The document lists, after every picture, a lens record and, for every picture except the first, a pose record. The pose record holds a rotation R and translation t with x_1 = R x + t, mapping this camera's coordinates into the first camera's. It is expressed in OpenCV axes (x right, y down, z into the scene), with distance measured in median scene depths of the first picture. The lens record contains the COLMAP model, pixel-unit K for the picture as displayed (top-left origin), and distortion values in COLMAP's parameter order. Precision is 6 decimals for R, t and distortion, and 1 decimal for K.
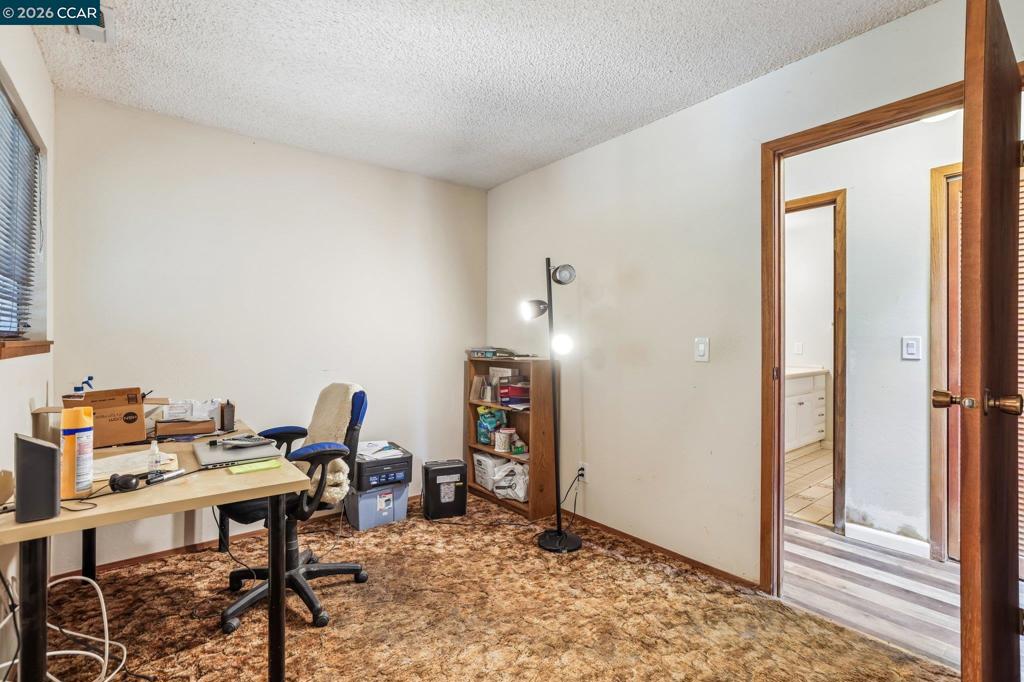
lens RADIAL K [[468.0, 0, 489.6], [0, 468.0, 340.6], [0, 0, 1]] dist [-0.033361, 0.017015]
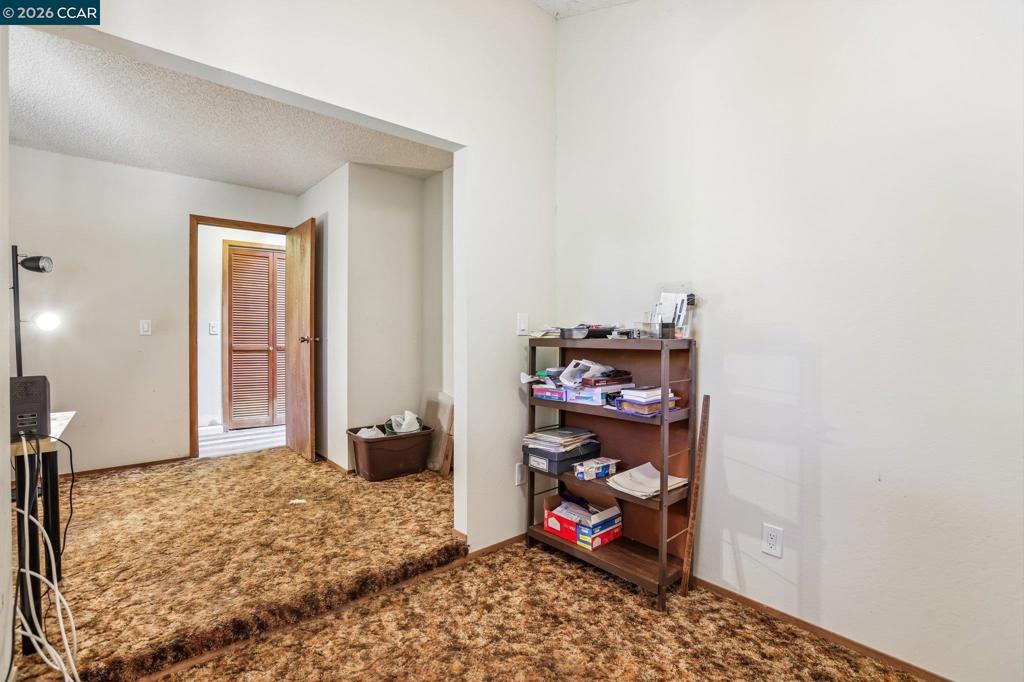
lens RADIAL K [[472.3, 0, 514.8], [0, 472.3, 335.1], [0, 0, 1]] dist [-0.053326, 0.017343]
pose [[-0.062556, -0.004047, 0.998033, -1.220539], [-0.000242, 0.999992, 0.004039, 0.040635], [-0.998041, 0.000011, -0.062556, -0.158068]]
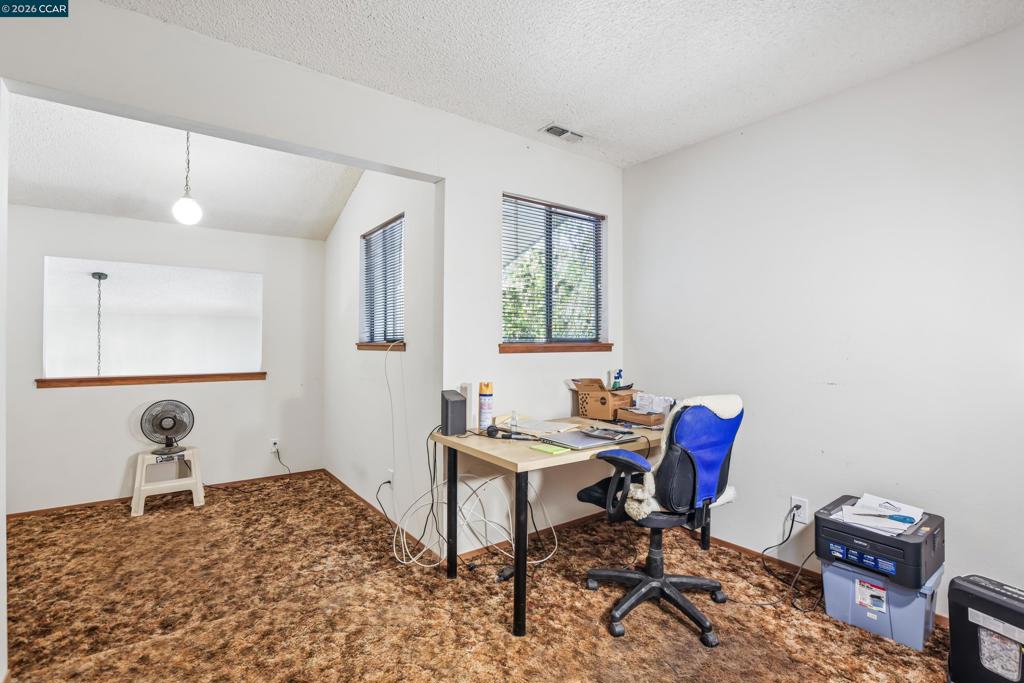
lens RADIAL K [[472.3, 0, 514.8], [0, 472.3, 335.6], [0, 0, 1]] dist [-0.053326, 0.017343]
pose [[-0.008223, -0.012624, -0.999887, 0.523260], [-0.000074, 0.999920, -0.012623, -0.005162], [0.999966, -0.000030, -0.008223, 0.660897]]
